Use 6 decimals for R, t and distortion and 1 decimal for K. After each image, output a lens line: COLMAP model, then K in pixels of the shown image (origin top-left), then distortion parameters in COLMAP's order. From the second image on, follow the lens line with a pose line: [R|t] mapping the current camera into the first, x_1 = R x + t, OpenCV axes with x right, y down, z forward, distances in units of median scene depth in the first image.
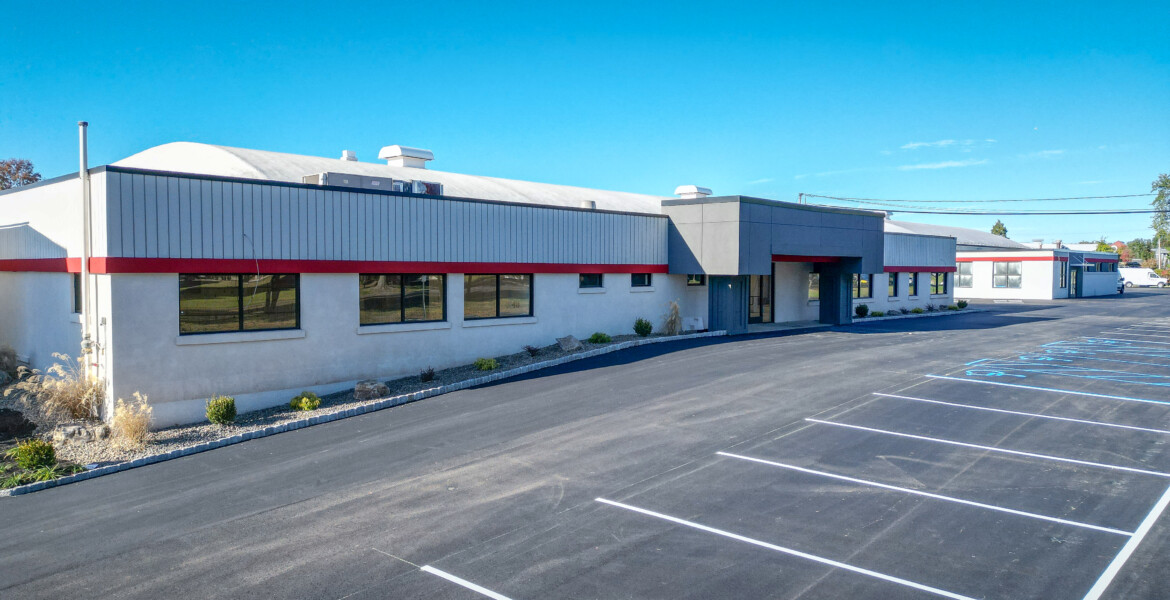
lens RADIAL K [[817.4, 0, 574.0], [0, 817.4, 303.7], [0, 0, 1]] dist [0.070313, -0.057385]
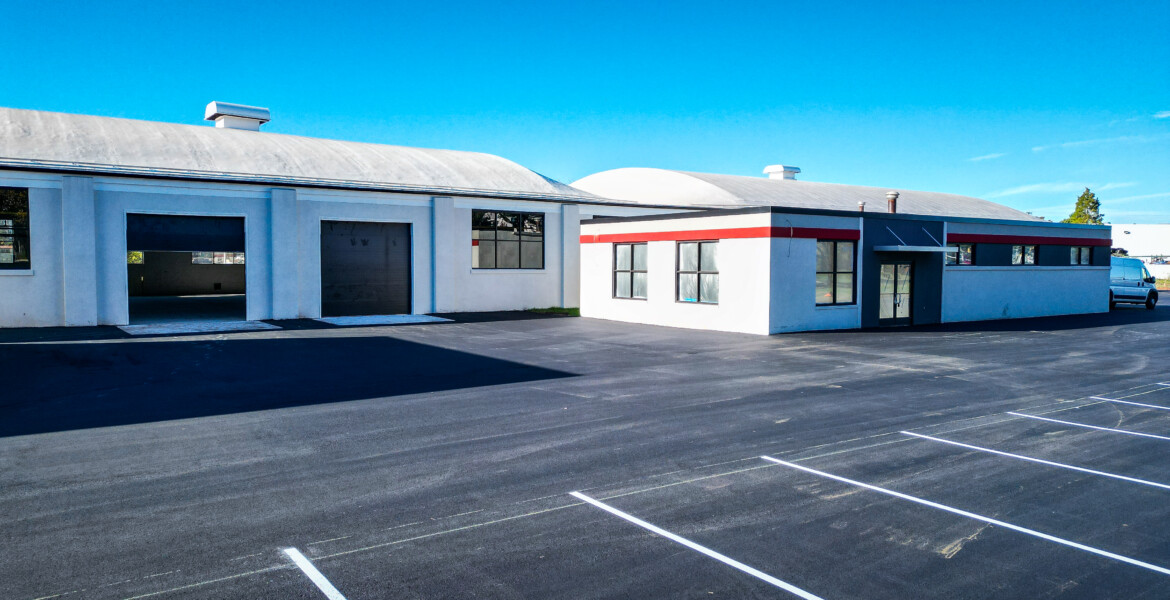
lens RADIAL K [[817.4, 0, 588.5], [0, 817.4, 305.2], [0, 0, 1]] dist [0.070313, -0.057385]
pose [[0.982056, 0.008797, -0.188384, 1.300466], [-0.007025, 0.999925, 0.010072, -0.052325], [0.188458, -0.008567, 0.982044, 1.385050]]
